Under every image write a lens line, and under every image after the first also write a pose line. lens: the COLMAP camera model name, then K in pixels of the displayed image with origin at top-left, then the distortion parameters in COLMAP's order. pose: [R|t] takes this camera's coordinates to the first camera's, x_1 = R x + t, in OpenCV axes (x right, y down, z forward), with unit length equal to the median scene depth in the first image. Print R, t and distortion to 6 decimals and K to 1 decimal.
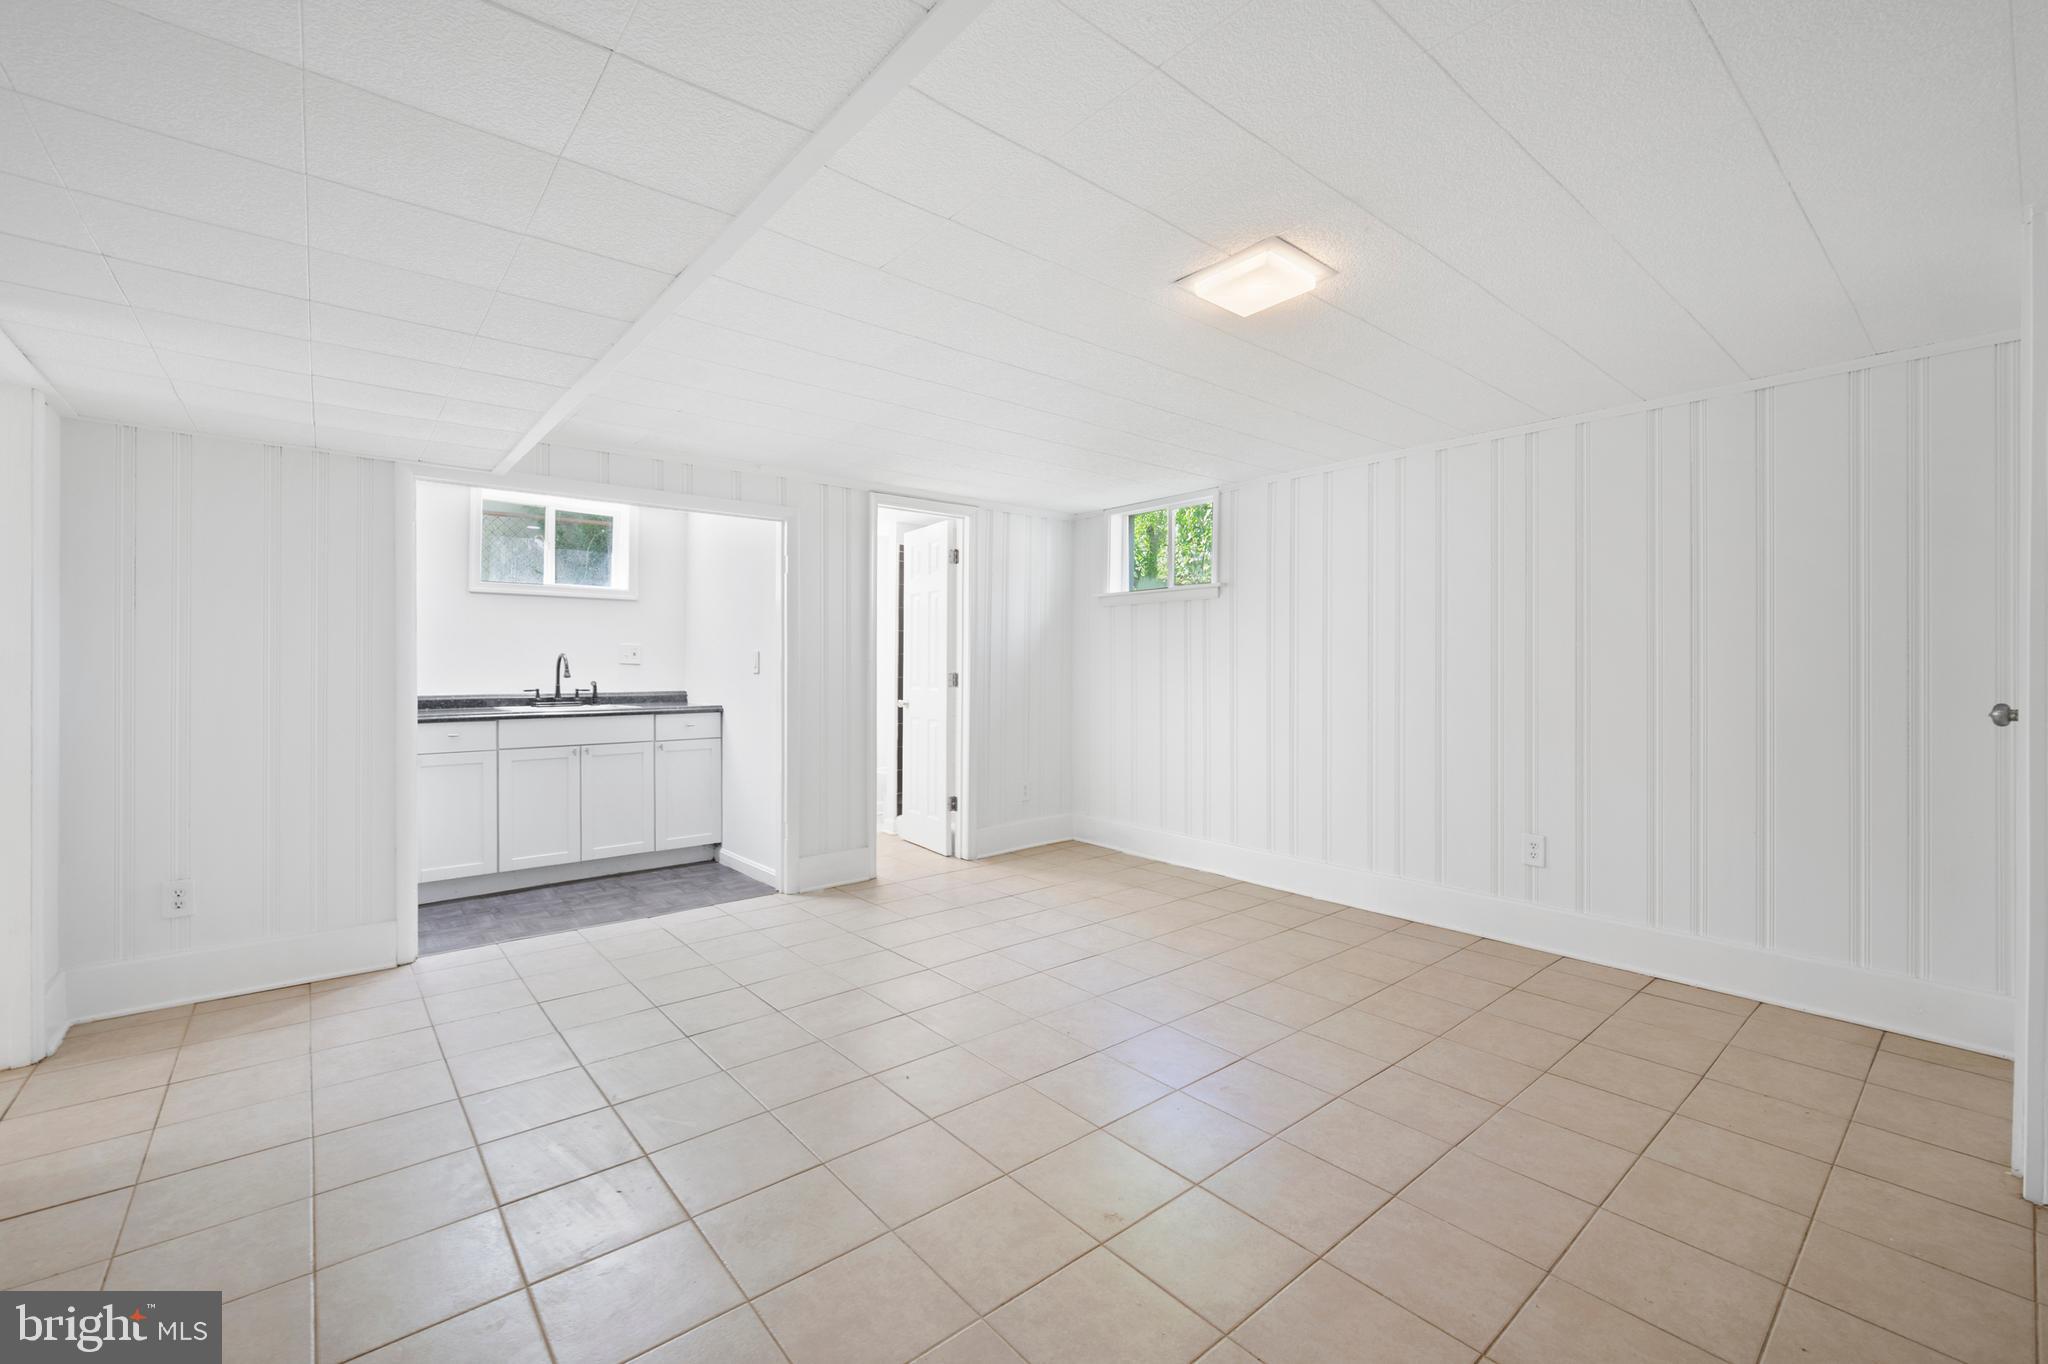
lens RADIAL K [[848.7, 0, 1018.3], [0, 848.7, 675.1], [0, 0, 1]] dist [0.003773, 0.000018]
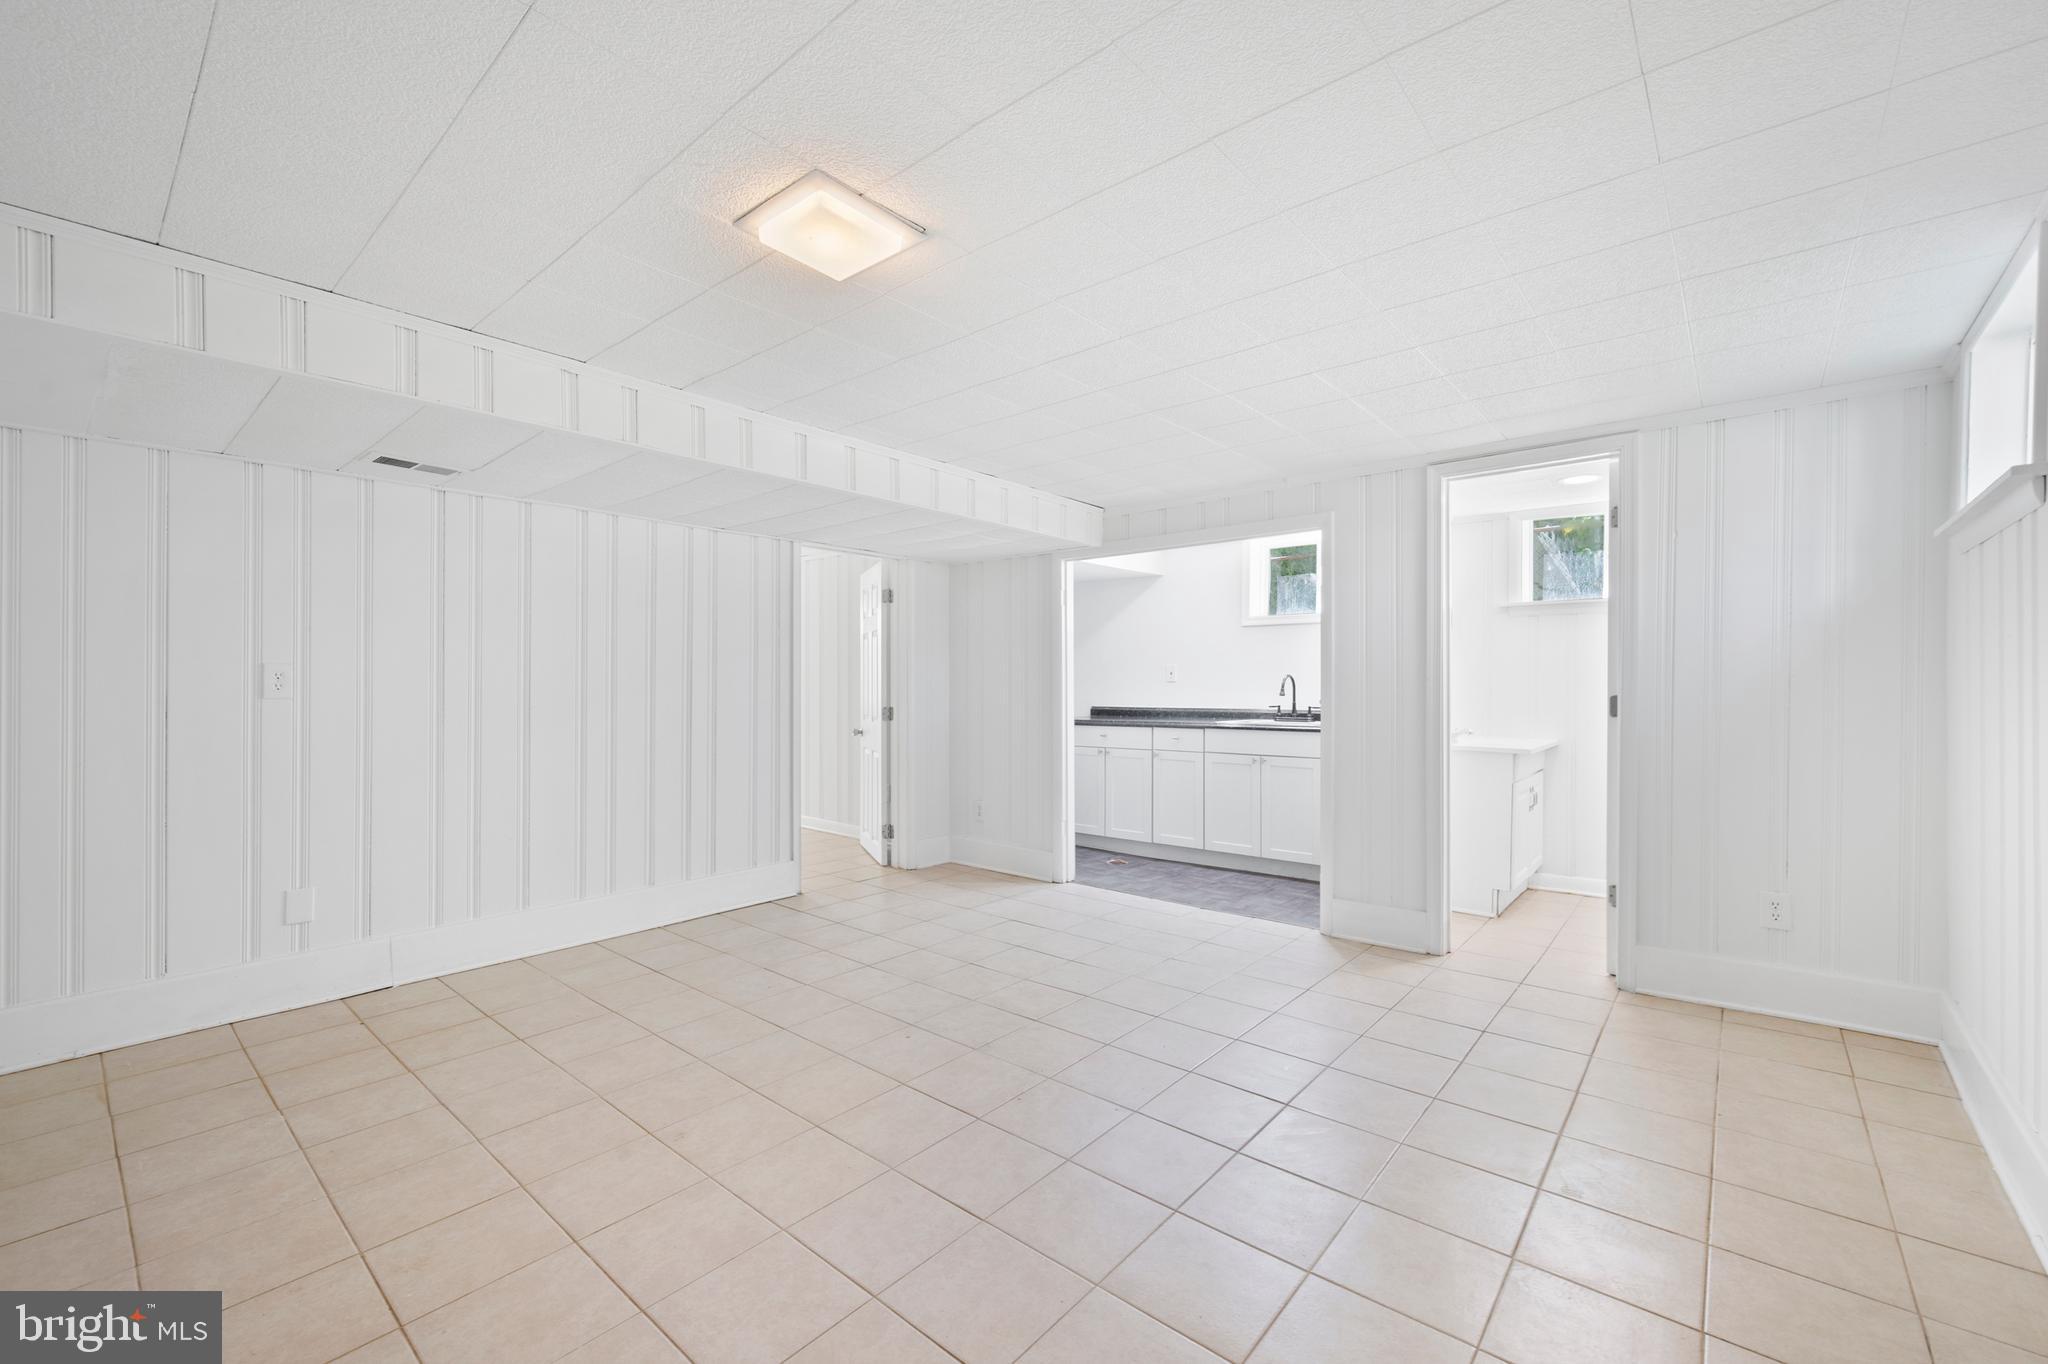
lens RADIAL K [[848.7, 0, 1018.3], [0, 848.7, 675.1], [0, 0, 1]] dist [0.003773, 0.000018]
pose [[0.158530, -0.012179, -0.987279, 0.690098], [-0.011221, 0.999837, -0.014136, -0.006008], [0.987290, 0.013319, 0.158368, 0.629440]]
